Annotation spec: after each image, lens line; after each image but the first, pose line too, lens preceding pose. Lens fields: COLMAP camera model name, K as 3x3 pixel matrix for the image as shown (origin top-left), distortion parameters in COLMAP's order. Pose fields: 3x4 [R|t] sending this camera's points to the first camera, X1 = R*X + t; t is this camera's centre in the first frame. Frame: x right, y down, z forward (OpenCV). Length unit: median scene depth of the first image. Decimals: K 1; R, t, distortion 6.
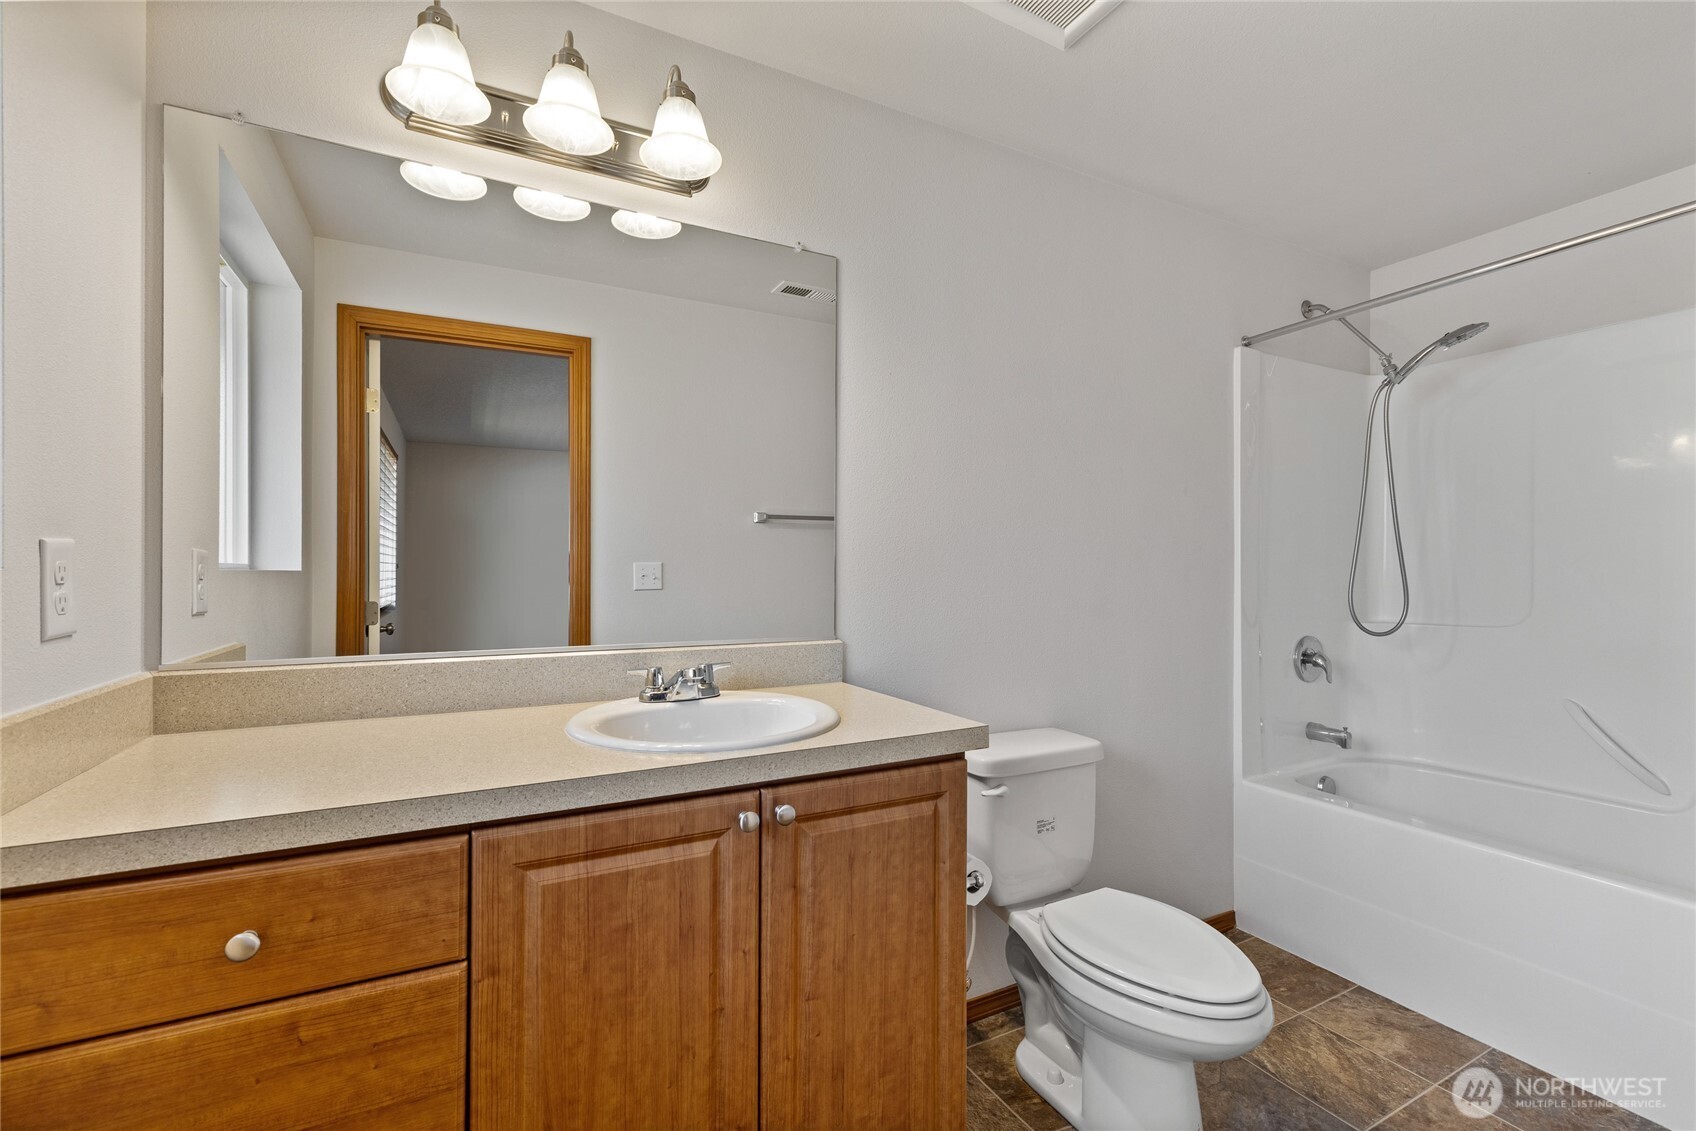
lens RADIAL K [[711.5, 0, 842.2], [0, 711.5, 555.7], [0, 0, 1]] dist [0.002038, 0.000365]
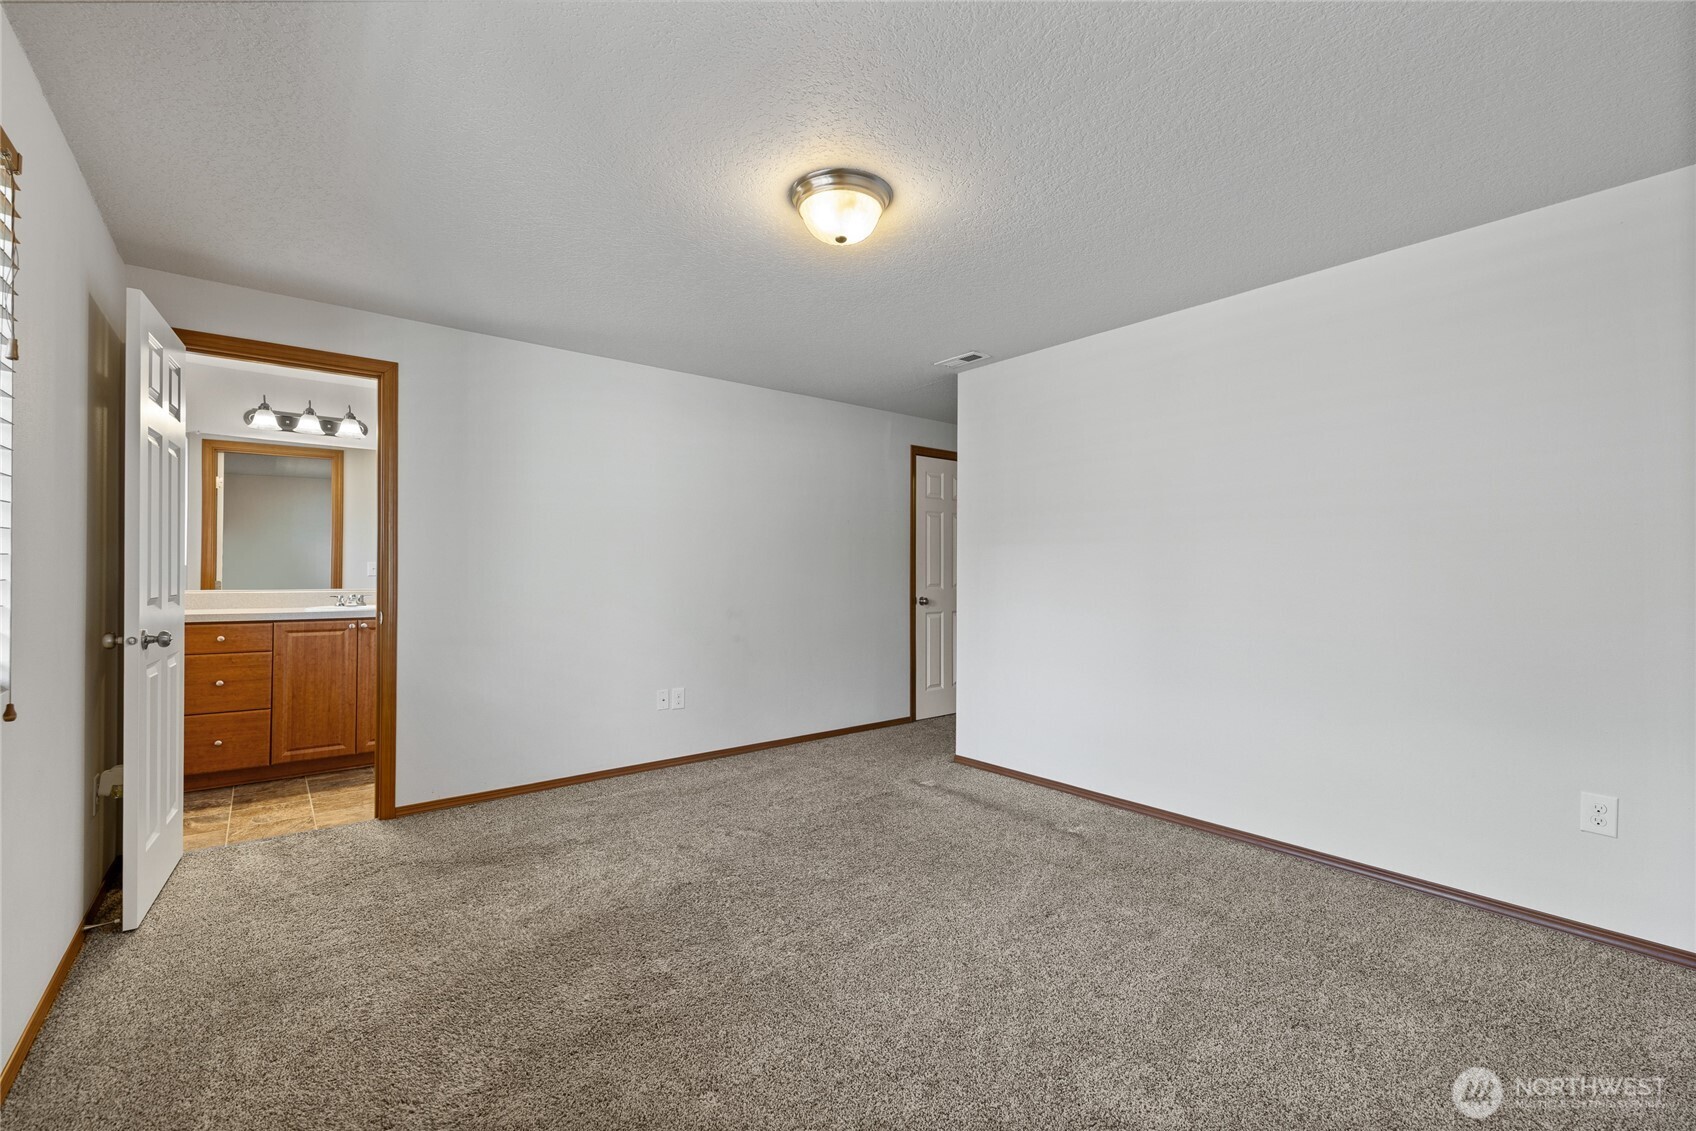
lens RADIAL K [[711.5, 0, 842.2], [0, 711.5, 555.7], [0, 0, 1]] dist [0.002038, 0.000365]
pose [[0.981642, 0.002585, 0.190717, 1.882690], [-0.001539, 0.999983, -0.005630, -0.006628], [-0.190729, 0.005233, 0.981629, -3.603189]]
